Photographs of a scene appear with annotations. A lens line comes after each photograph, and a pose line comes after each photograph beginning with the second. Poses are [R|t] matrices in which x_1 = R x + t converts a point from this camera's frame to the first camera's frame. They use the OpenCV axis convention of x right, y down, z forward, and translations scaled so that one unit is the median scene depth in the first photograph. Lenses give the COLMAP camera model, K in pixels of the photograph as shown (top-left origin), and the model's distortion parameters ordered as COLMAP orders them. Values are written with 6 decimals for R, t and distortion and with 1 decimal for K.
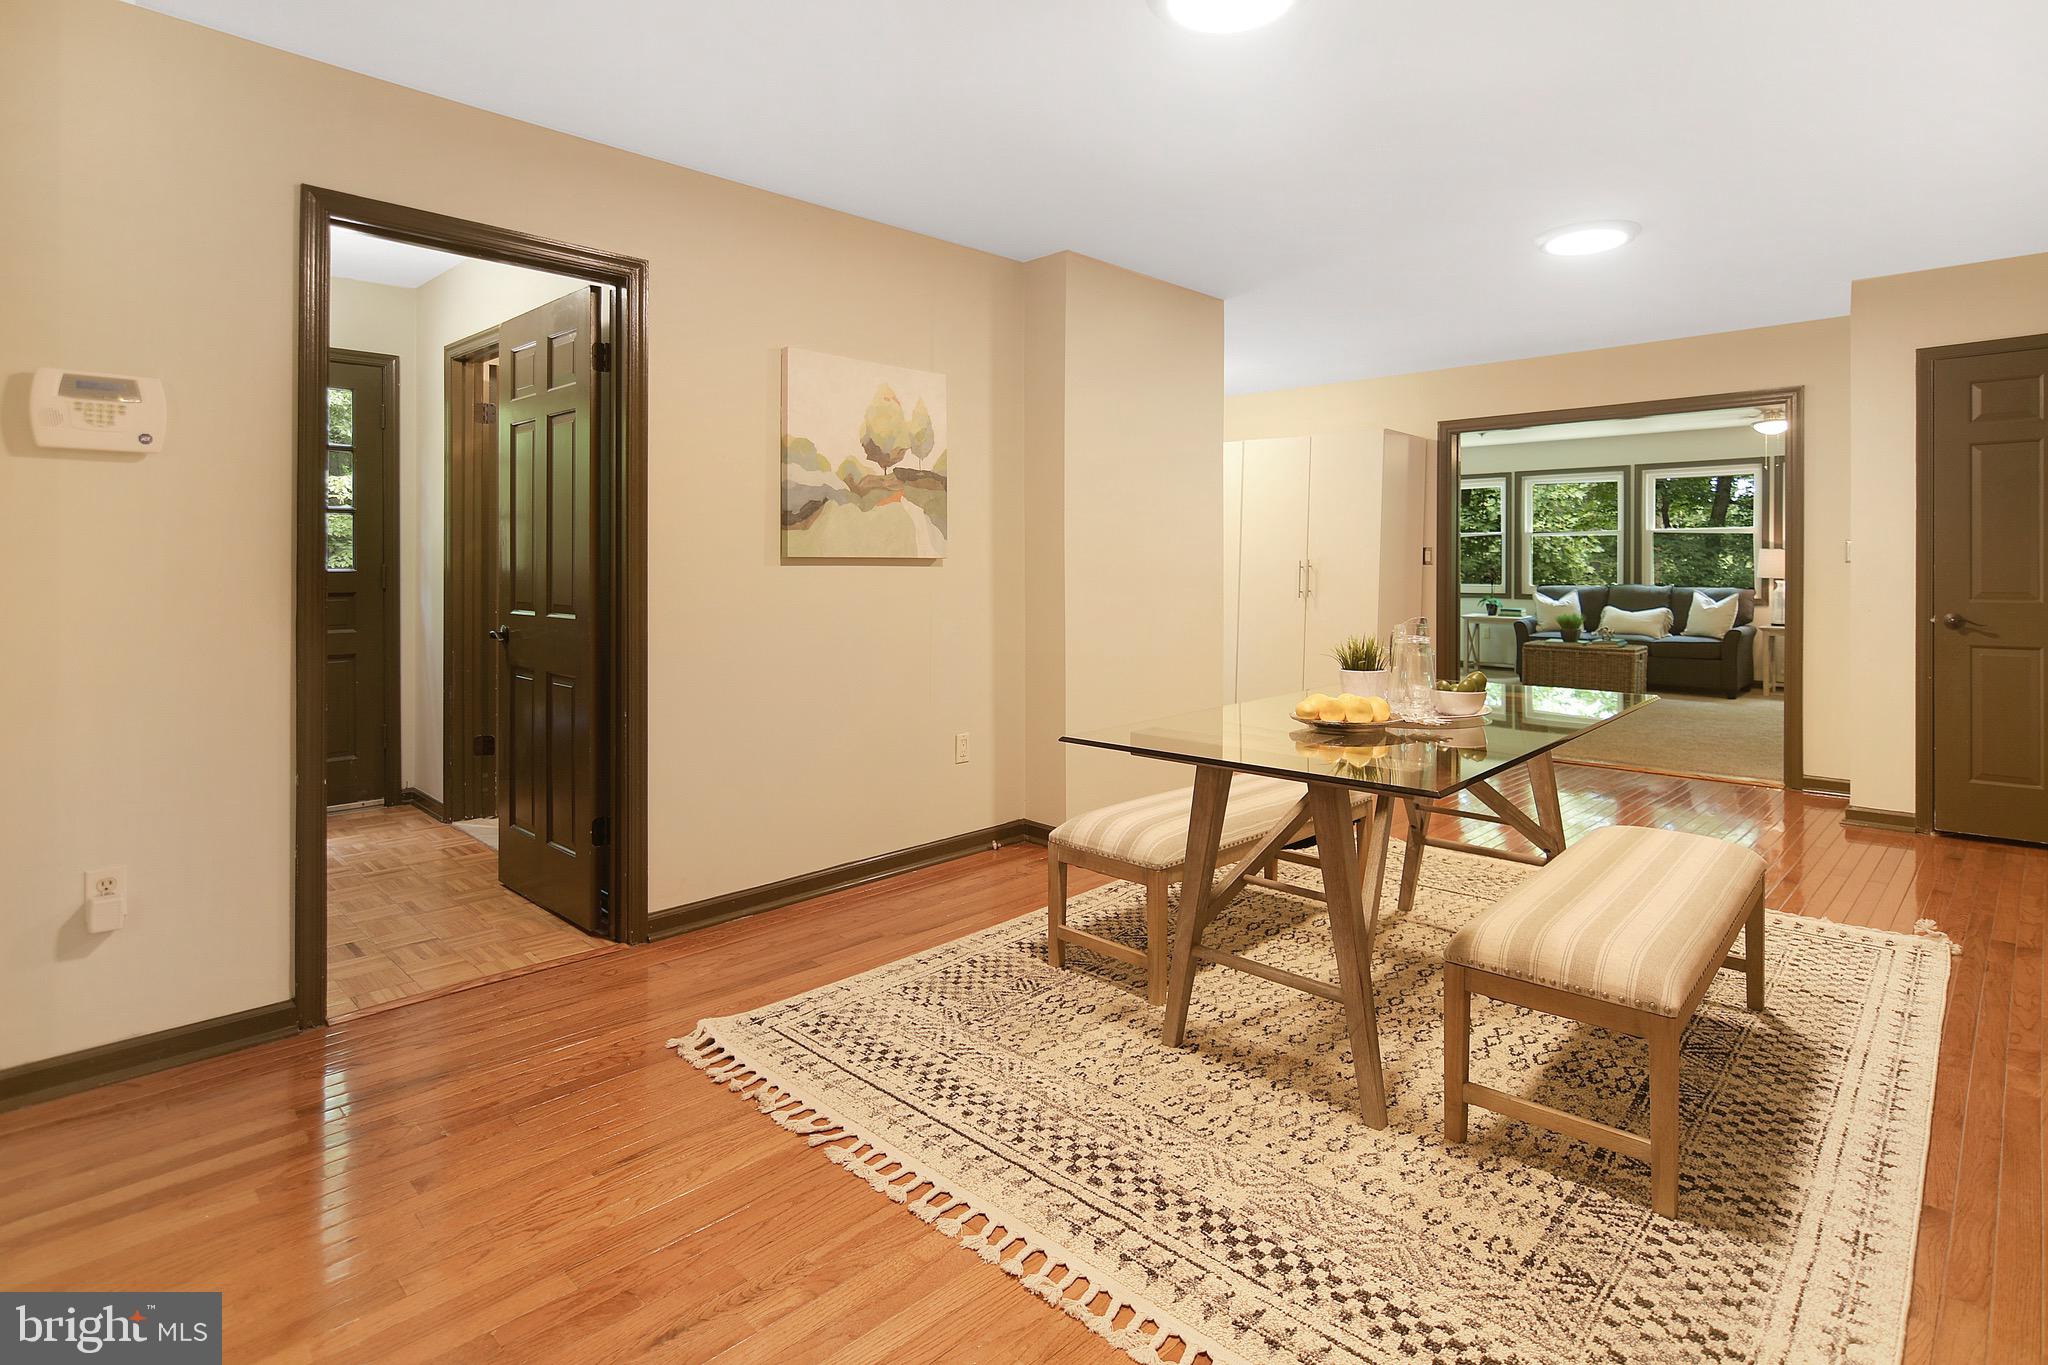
lens RADIAL K [[1037.4, 0, 1022.0], [0, 1037.4, 564.4], [0, 0, 1]] dist [-0.000465, 0.000487]
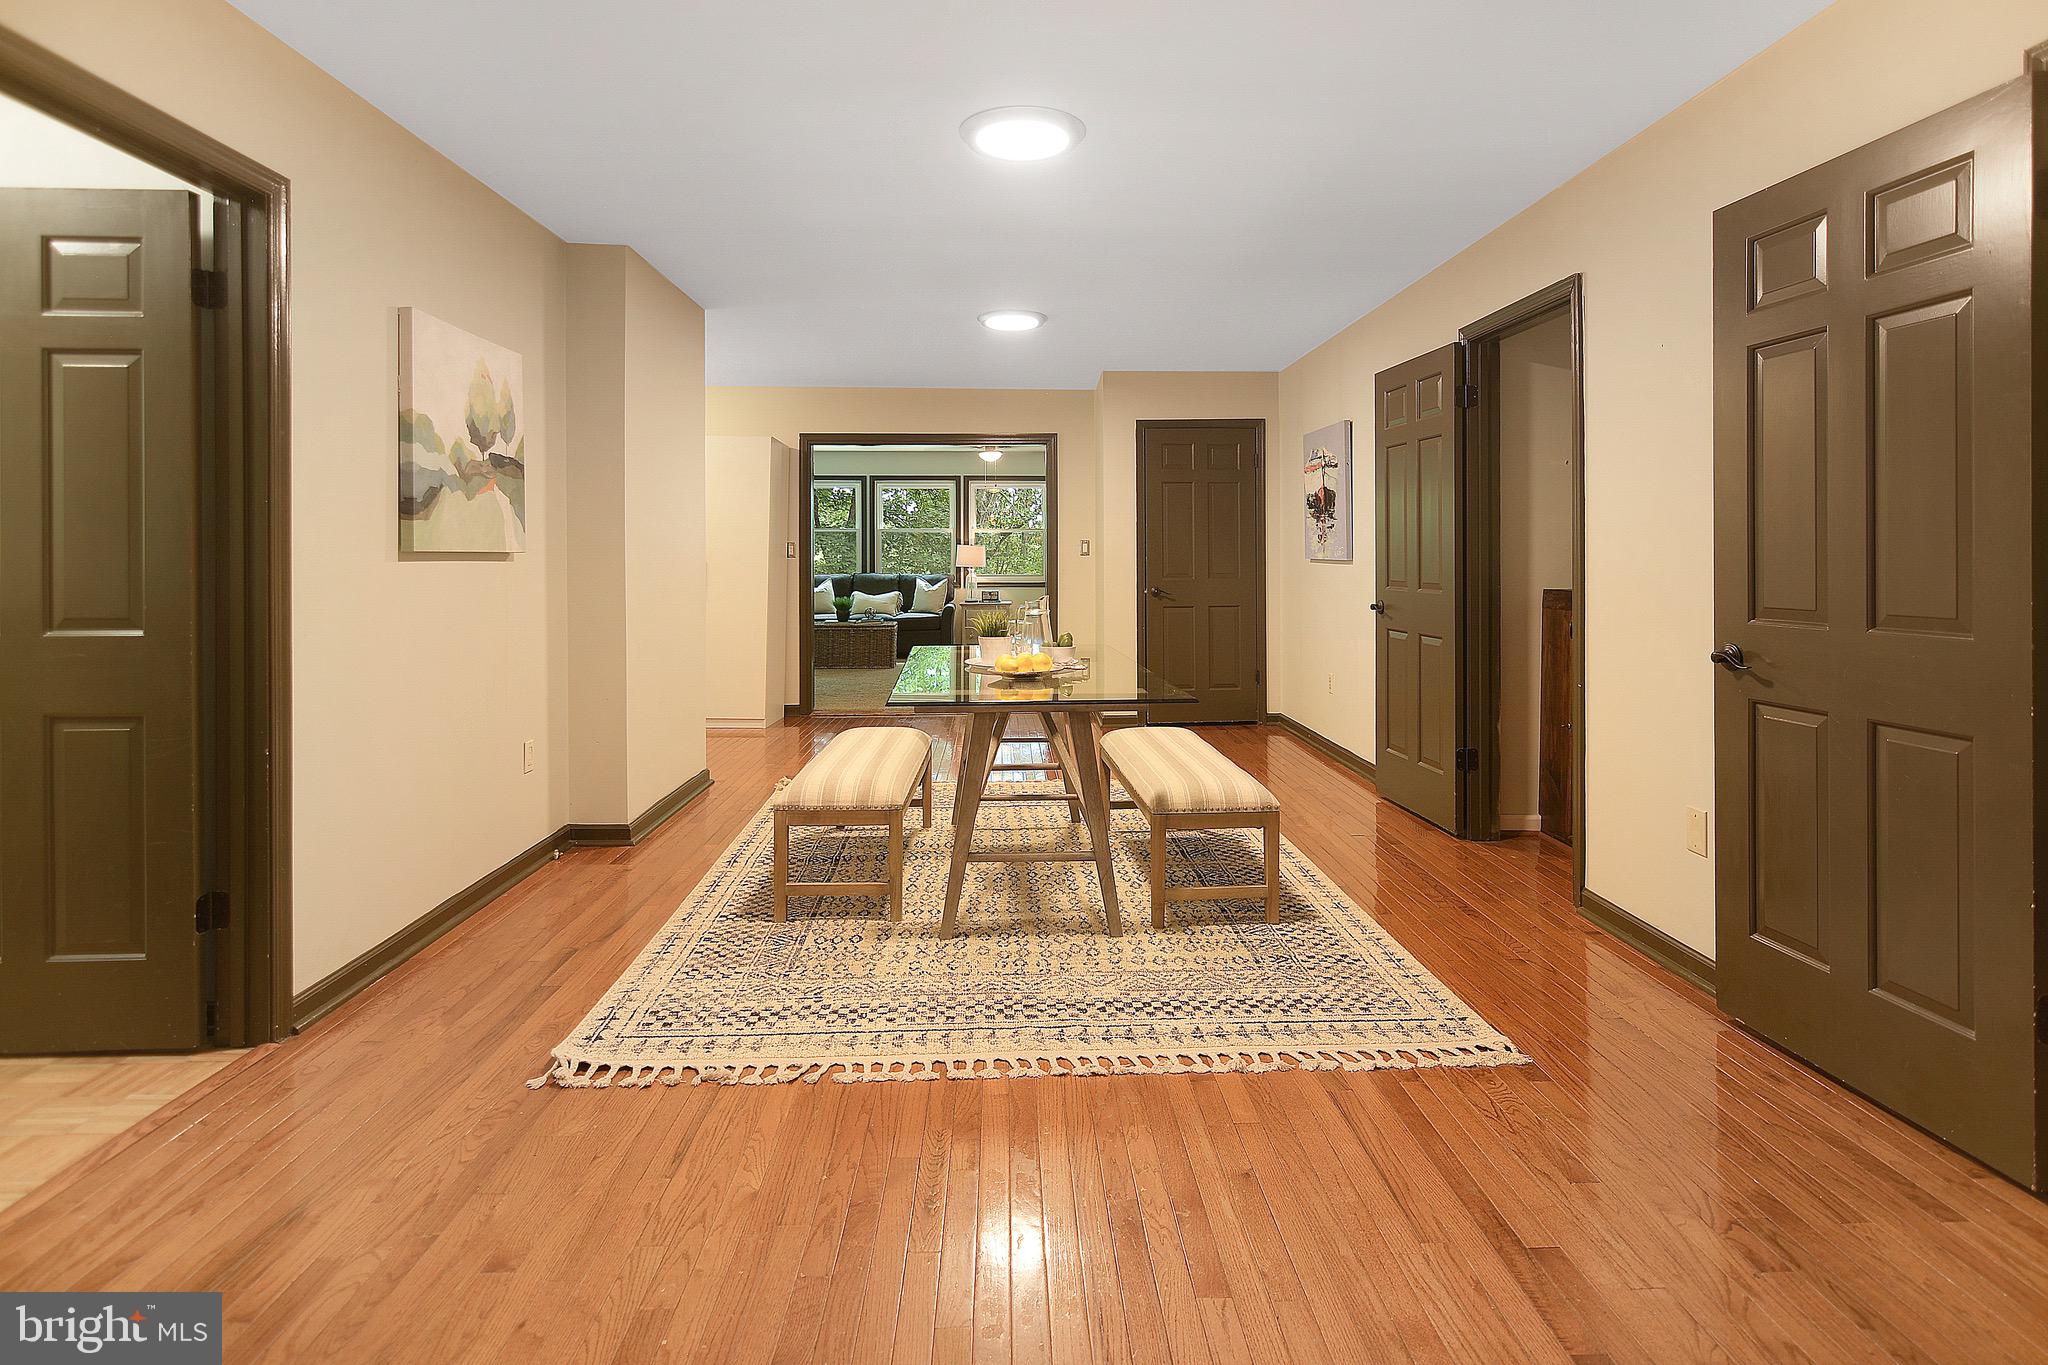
lens RADIAL K [[1037.4, 0, 1022.0], [0, 1037.4, 564.4], [0, 0, 1]] dist [-0.000465, 0.000487]
pose [[0.694965, -0.008169, 0.718997, -0.617123], [0.003351, 0.999961, 0.008122, -0.002029], [-0.719035, -0.003236, 0.694966, 0.050866]]
